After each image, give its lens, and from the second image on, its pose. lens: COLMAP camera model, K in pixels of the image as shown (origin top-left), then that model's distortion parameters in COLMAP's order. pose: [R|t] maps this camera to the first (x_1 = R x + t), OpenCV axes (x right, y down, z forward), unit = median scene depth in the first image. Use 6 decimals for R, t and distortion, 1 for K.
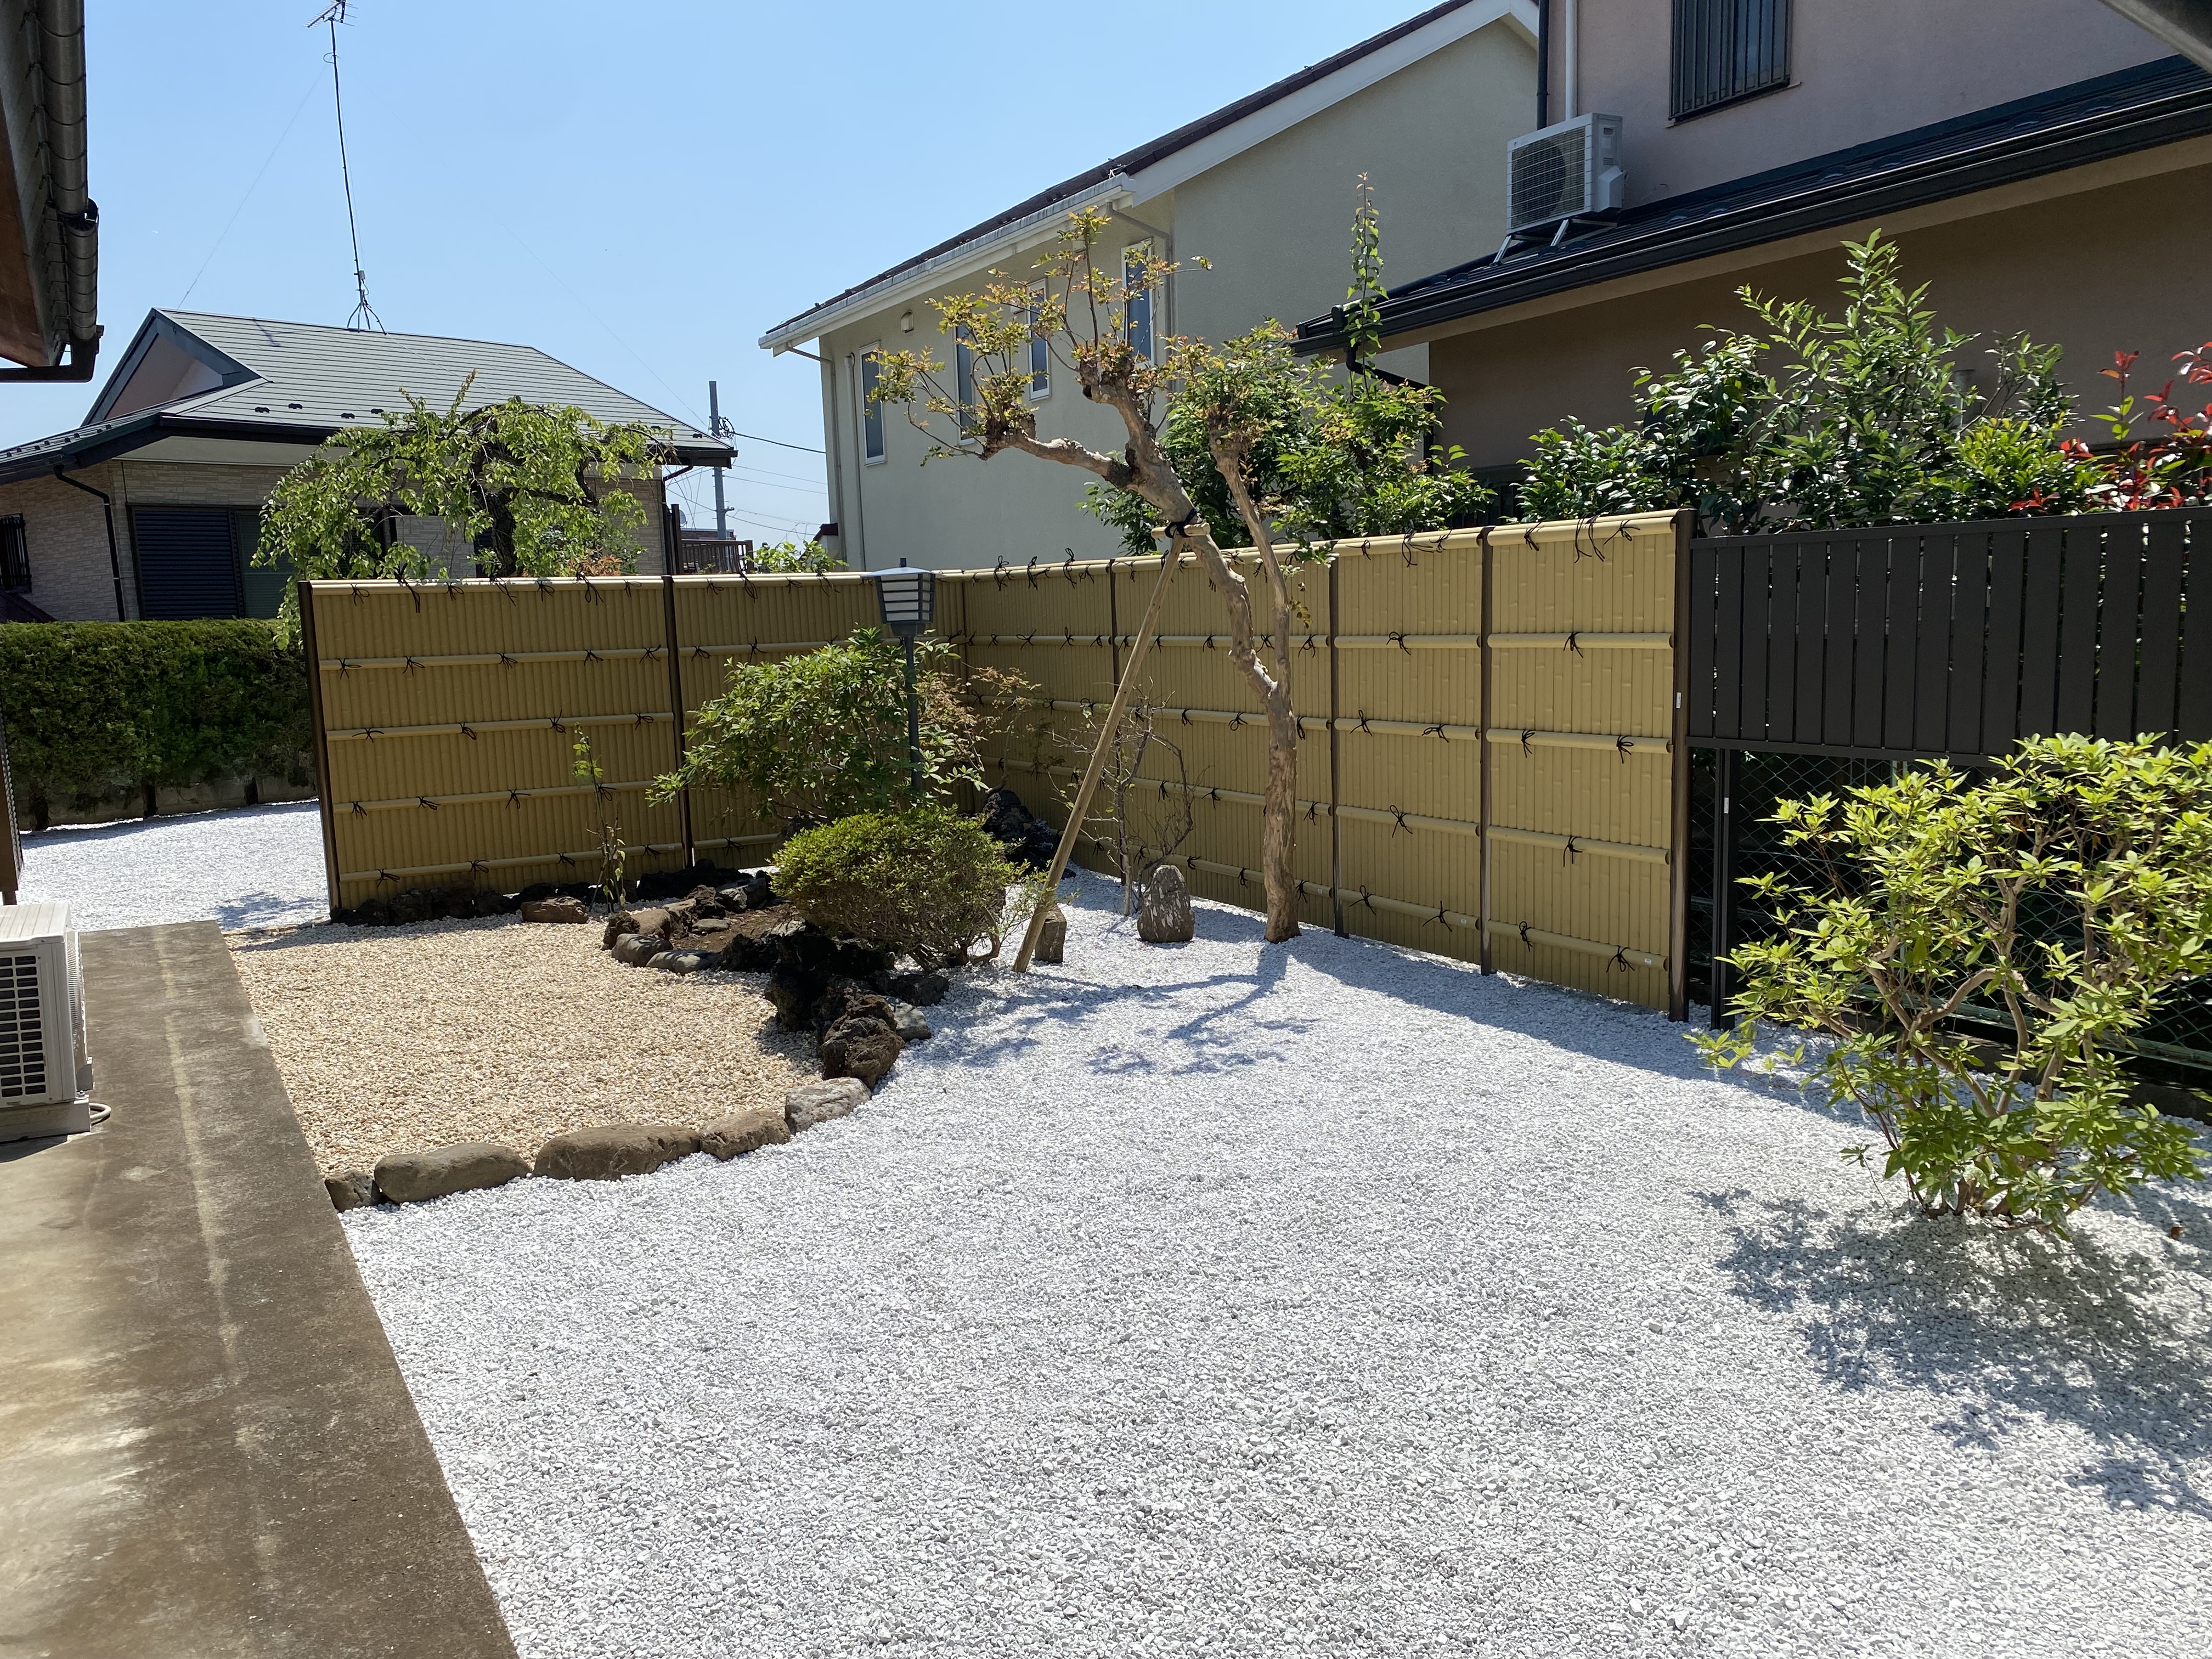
lens RADIAL K [[1672.7, 0, 1106.0], [0, 1672.7, 829.5], [0, 0, 1]] dist [0.005308, 0.003616]
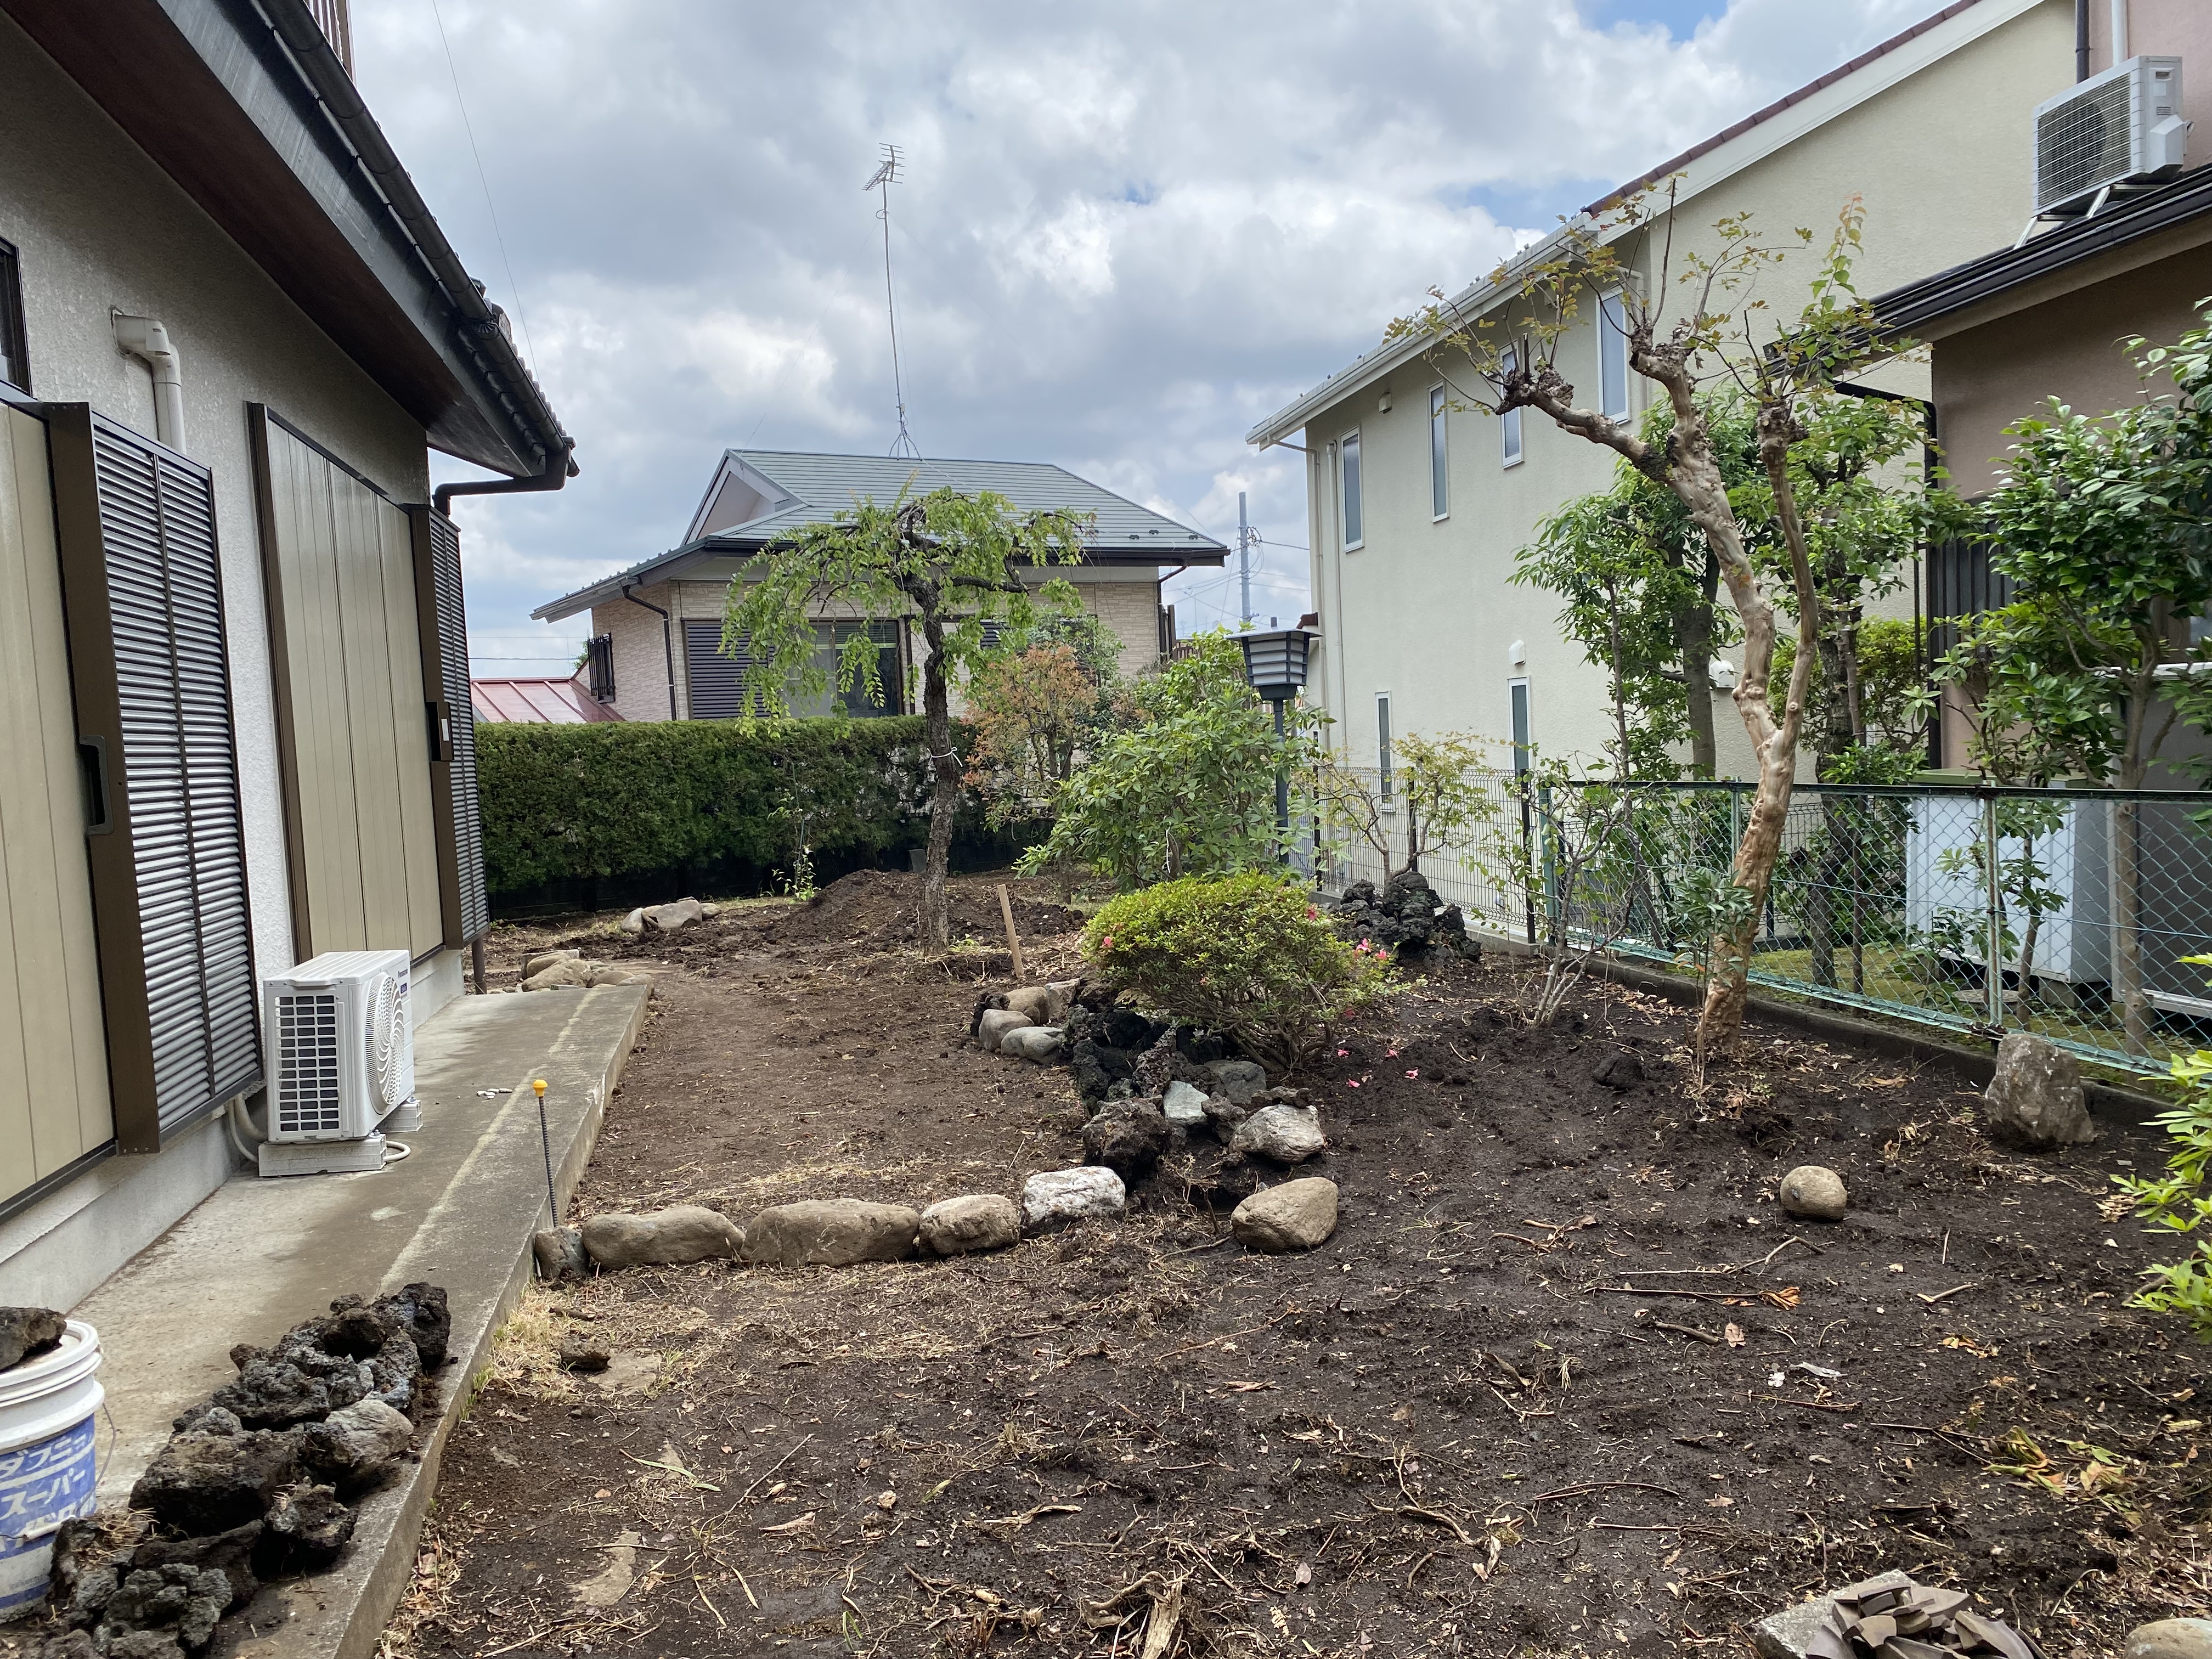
lens RADIAL K [[1672.3, 0, 1106.0], [0, 1672.3, 829.5], [0, 0, 1]] dist [0.048506, -0.049100]
pose [[0.946893, 0.003193, -0.321532, 0.078647], [-0.023890, 0.997886, -0.060444, 0.012358], [0.320660, 0.064915, 0.944967, 0.079356]]
